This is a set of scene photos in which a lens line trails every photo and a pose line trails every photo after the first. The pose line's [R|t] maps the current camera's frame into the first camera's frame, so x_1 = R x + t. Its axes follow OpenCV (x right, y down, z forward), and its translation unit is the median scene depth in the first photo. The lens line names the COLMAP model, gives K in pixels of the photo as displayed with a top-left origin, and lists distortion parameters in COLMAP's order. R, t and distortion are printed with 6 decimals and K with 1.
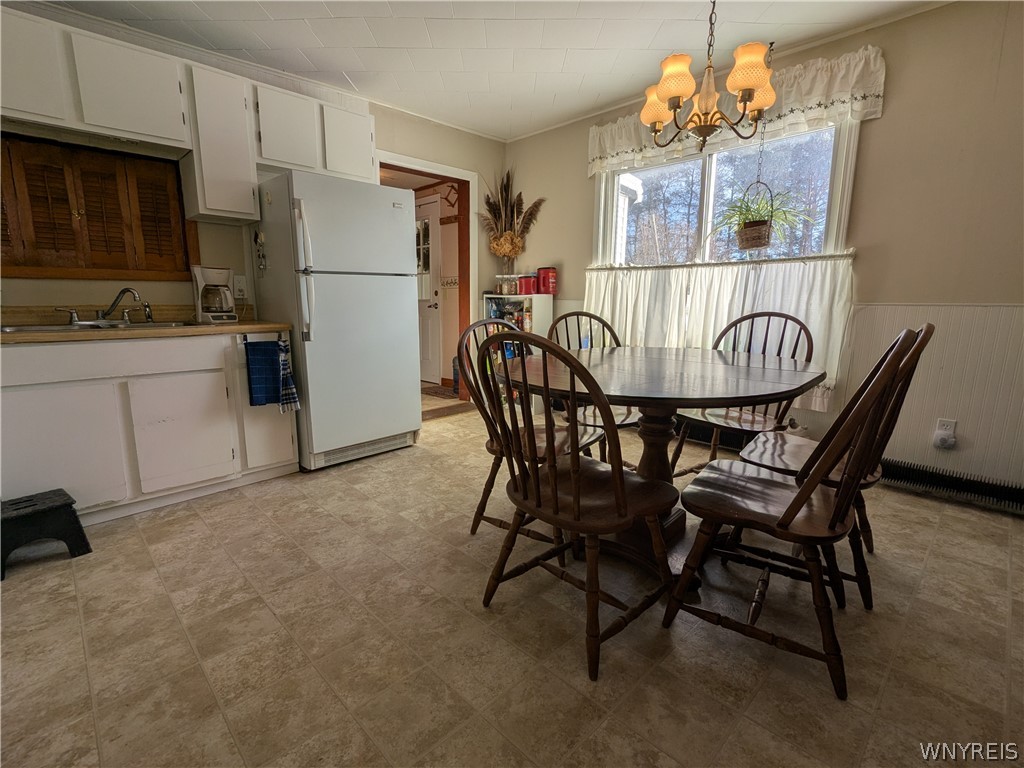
lens RADIAL K [[490.3, 0, 512.0], [0, 490.3, 384.0], [0, 0, 1]] dist [0.000688, 0.000502]
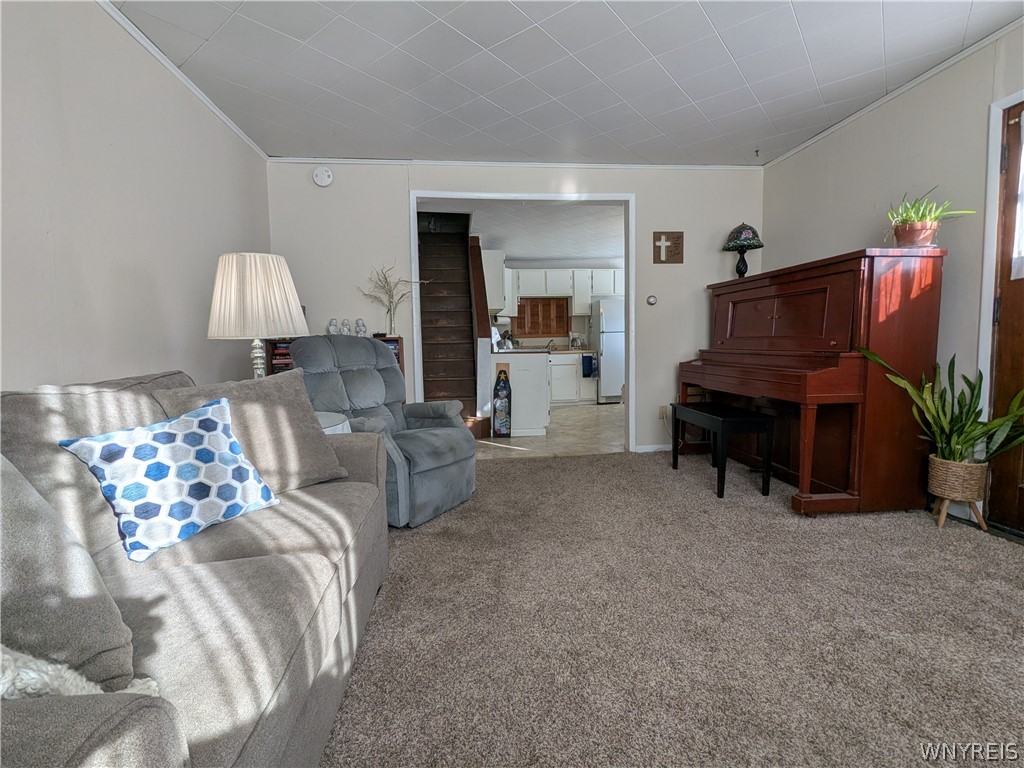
lens RADIAL K [[490.3, 0, 512.0], [0, 490.3, 384.0], [0, 0, 1]] dist [0.000688, 0.000502]
pose [[0.782825, 0.020779, -0.621895, 0.956232], [-0.086486, 0.993375, -0.075674, 0.336989], [0.616202, 0.113025, 0.779436, -1.535480]]
